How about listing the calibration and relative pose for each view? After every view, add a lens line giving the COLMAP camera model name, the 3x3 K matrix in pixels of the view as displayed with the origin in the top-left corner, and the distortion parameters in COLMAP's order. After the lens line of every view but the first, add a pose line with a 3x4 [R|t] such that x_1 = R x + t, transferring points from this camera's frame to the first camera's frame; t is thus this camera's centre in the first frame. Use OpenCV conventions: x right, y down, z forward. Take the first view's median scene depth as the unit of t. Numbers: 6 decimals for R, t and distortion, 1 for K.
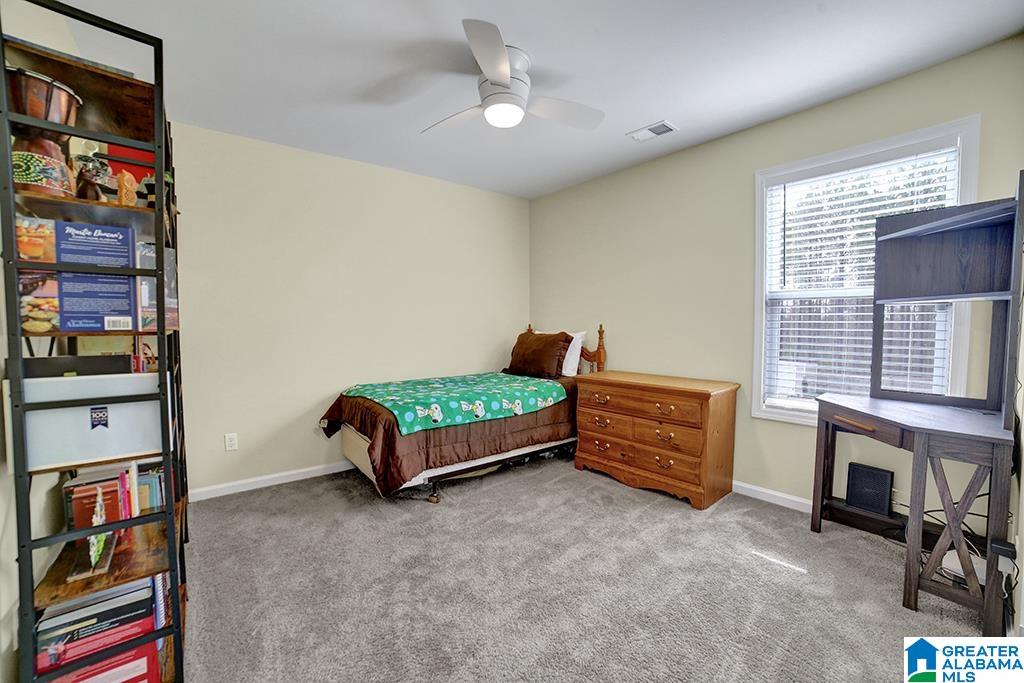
lens RADIAL K [[402.9, 0, 516.0], [0, 402.9, 342.1], [0, 0, 1]] dist [-0.062909, 0.020782]
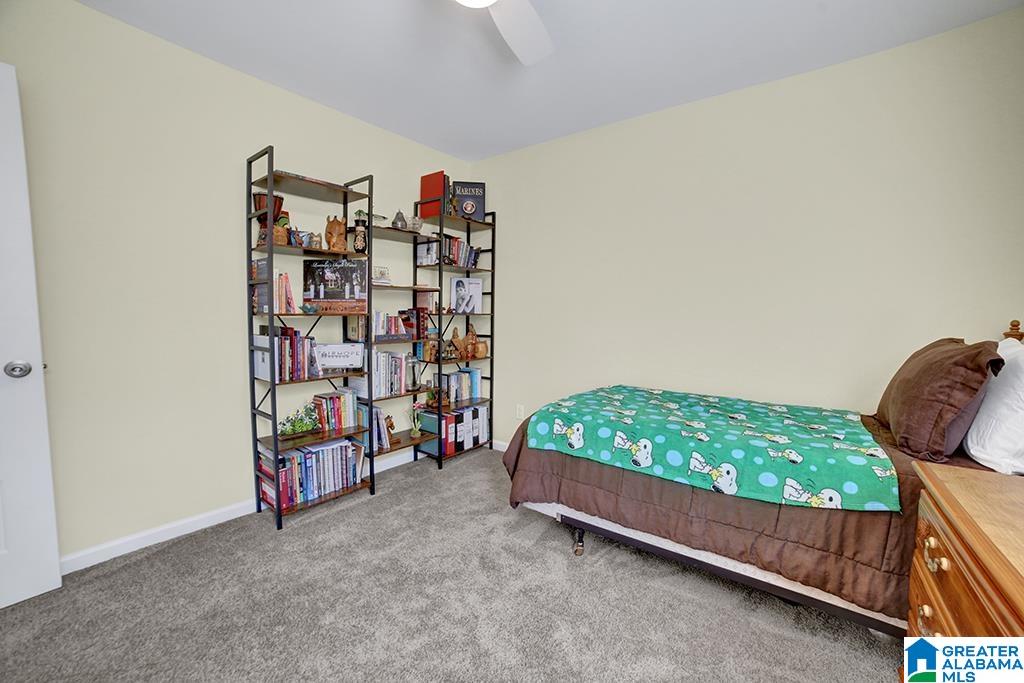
lens RADIAL K [[402.9, 0, 516.0], [0, 402.9, 342.1], [0, 0, 1]] dist [-0.062909, 0.020782]
pose [[0.259736, 0.065549, -0.963452, 0.472898], [-0.051412, 0.997217, 0.053986, -0.029307], [0.964310, 0.035511, 0.262383, 0.695339]]
